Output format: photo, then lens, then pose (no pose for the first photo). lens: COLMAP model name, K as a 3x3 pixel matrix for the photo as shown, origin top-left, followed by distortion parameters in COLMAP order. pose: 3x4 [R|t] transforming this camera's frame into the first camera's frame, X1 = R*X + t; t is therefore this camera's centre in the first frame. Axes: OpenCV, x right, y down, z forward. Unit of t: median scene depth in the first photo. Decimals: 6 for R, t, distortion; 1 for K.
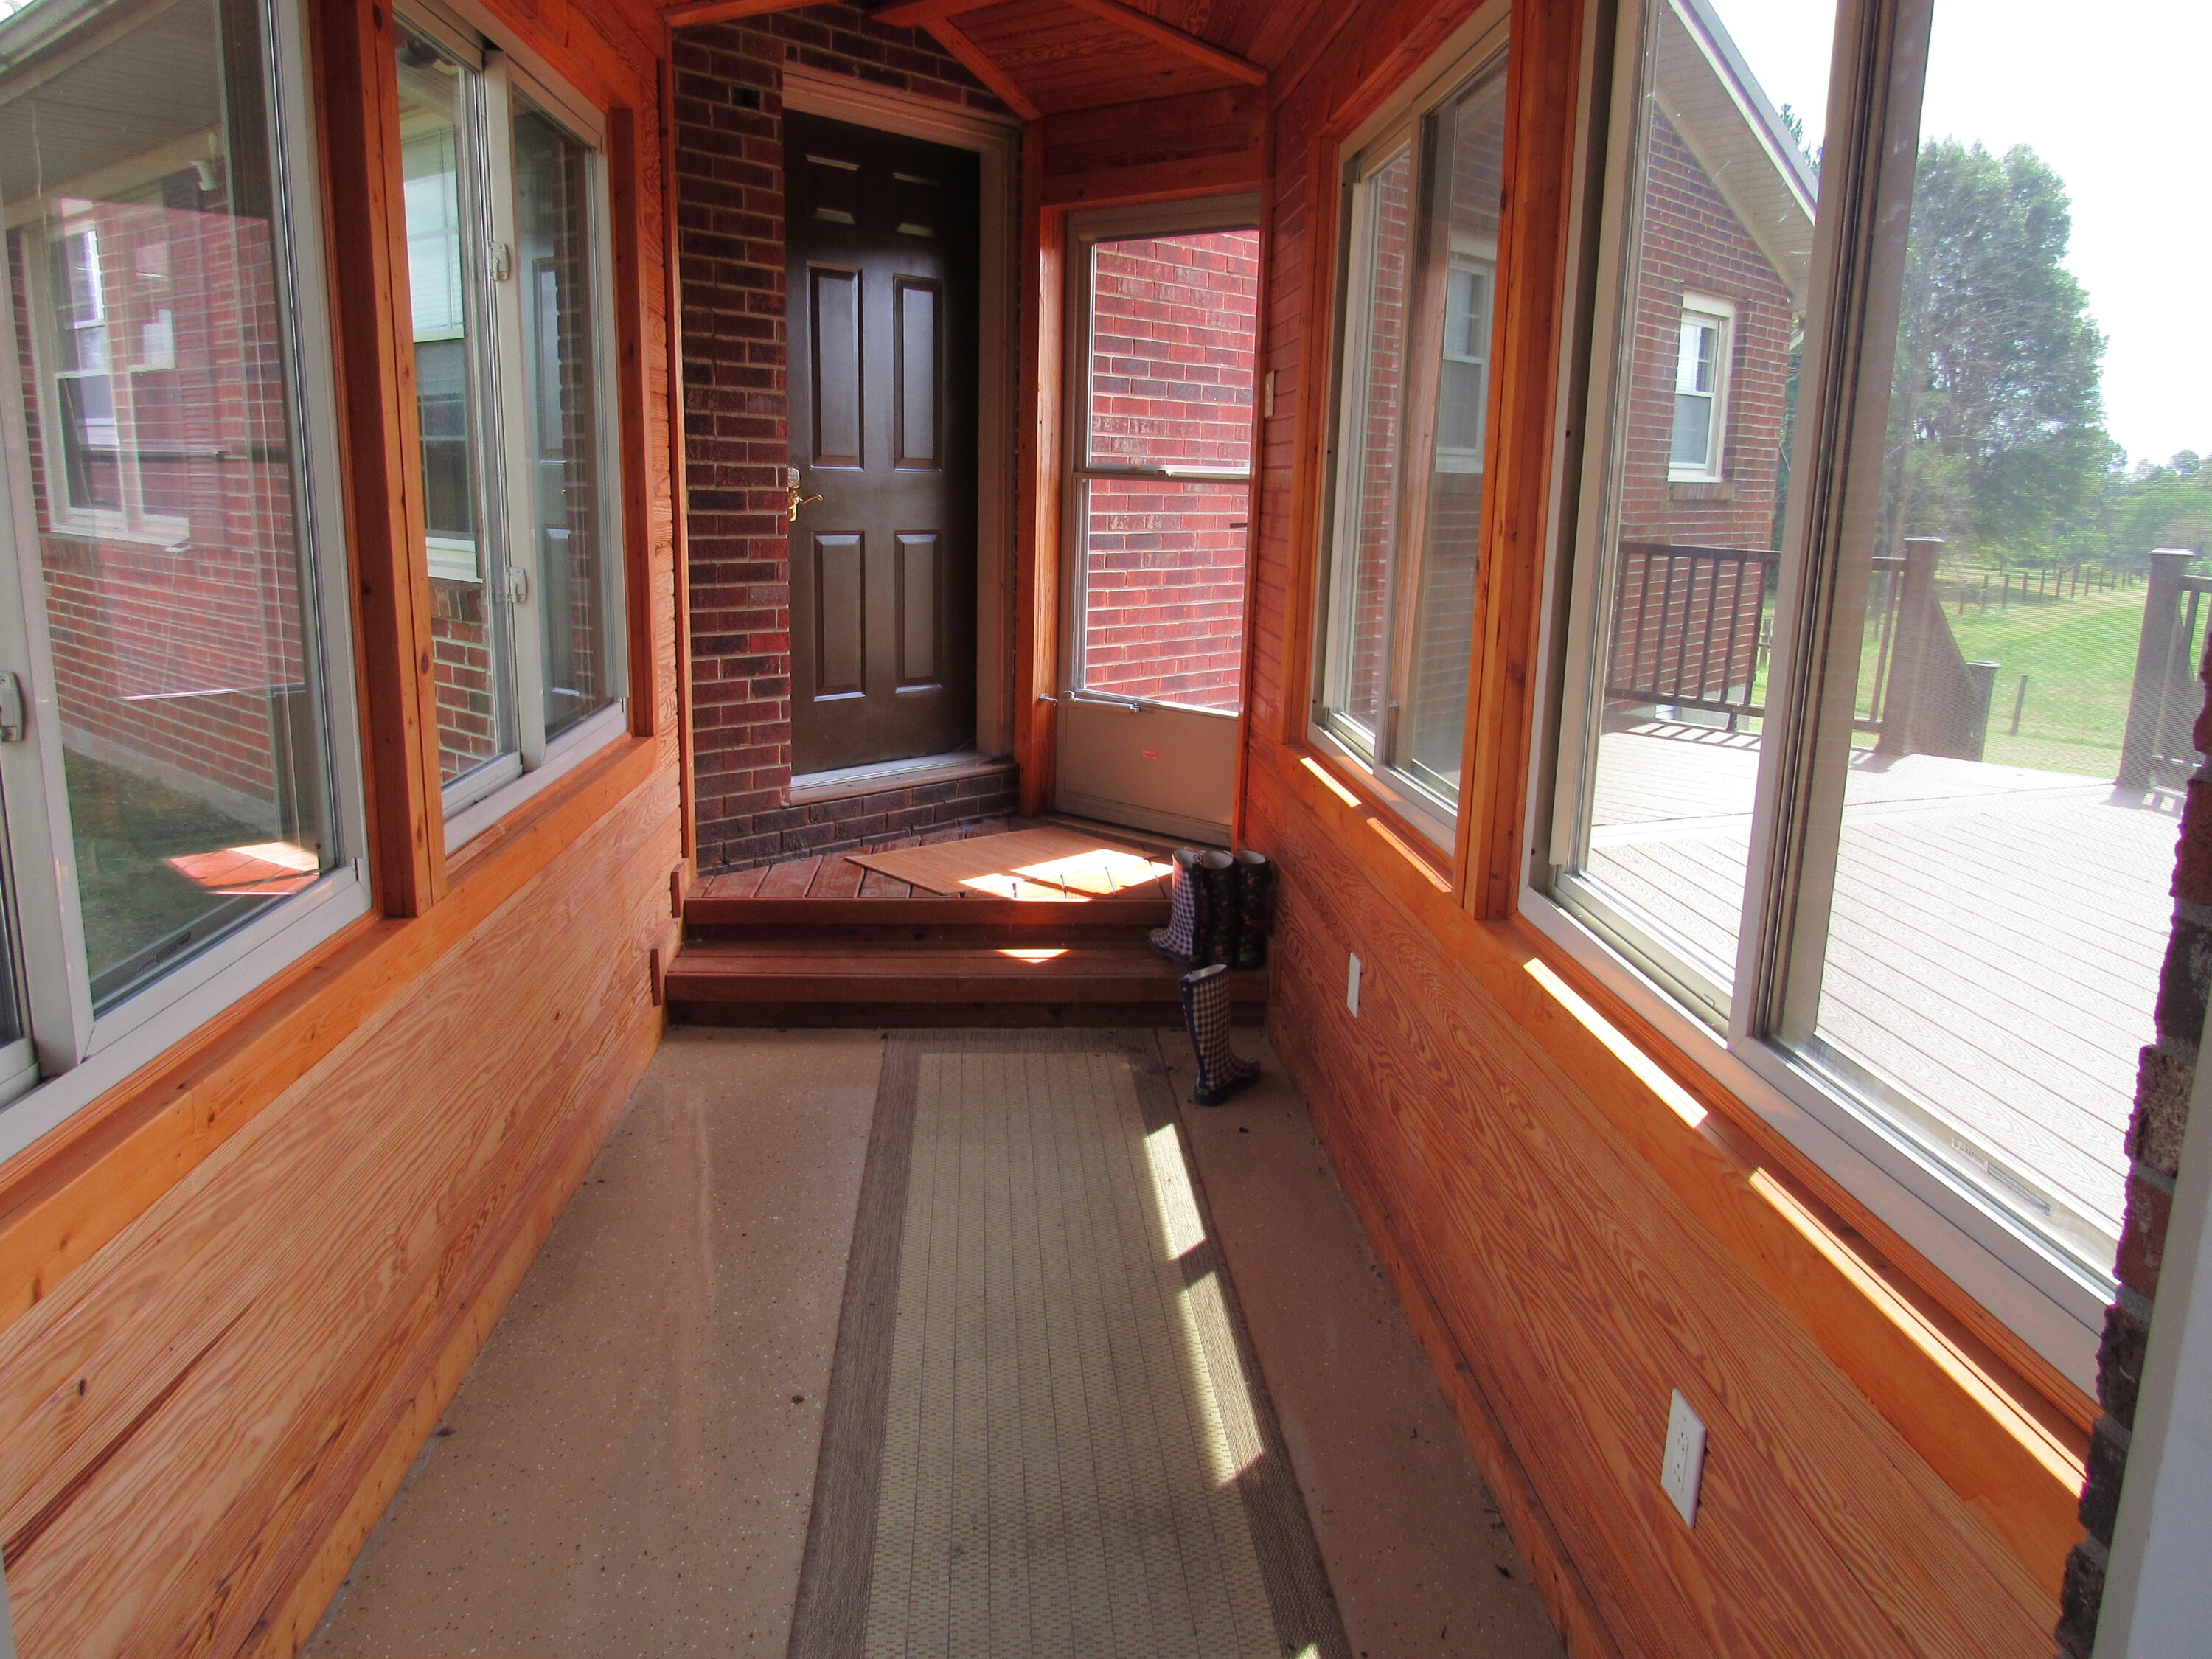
lens RADIAL K [[1584.2, 0, 1090.7], [0, 1584.2, 833.2], [0, 0, 1]] dist [-0.010439, -0.001739]
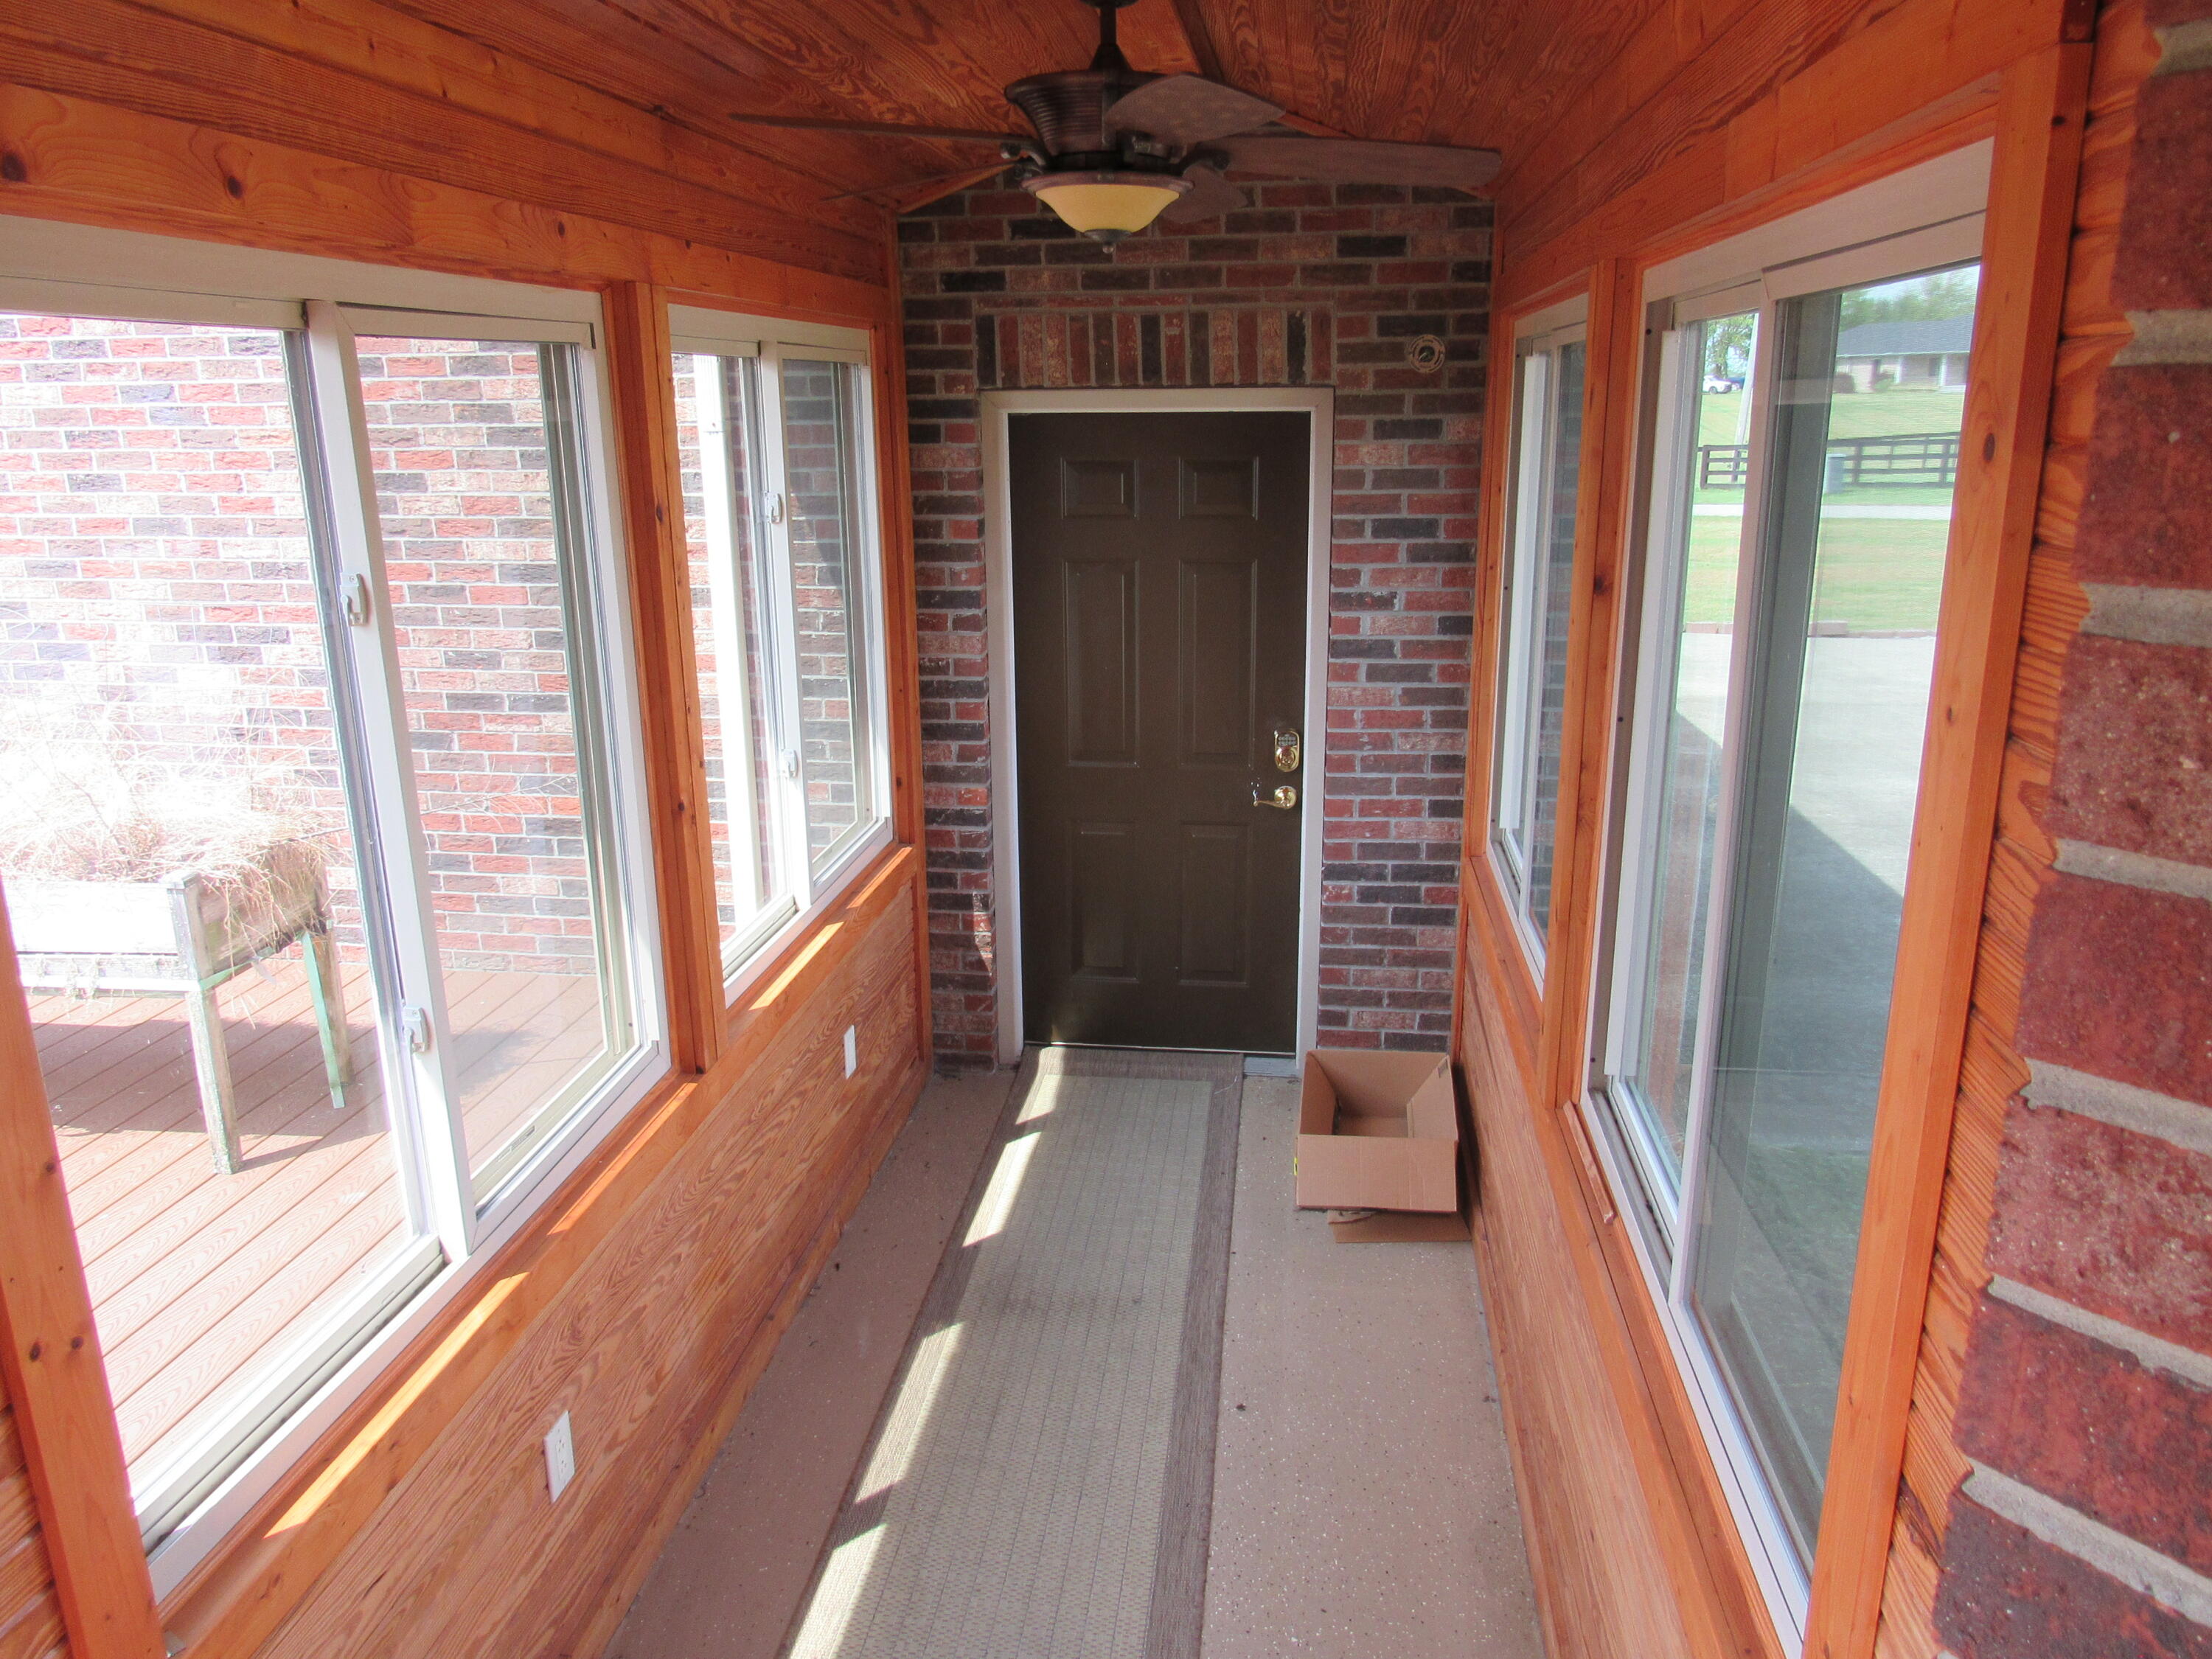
lens RADIAL K [[1584.2, 0, 1102.5], [0, 1584.2, 827.1], [0, 0, 1]] dist [-0.010439, -0.001739]
pose [[-0.982125, -0.073186, 0.173421, -0.056330], [0.015653, 0.886373, 0.462706, -0.145845], [-0.187580, 0.457150, -0.869384, 0.414062]]
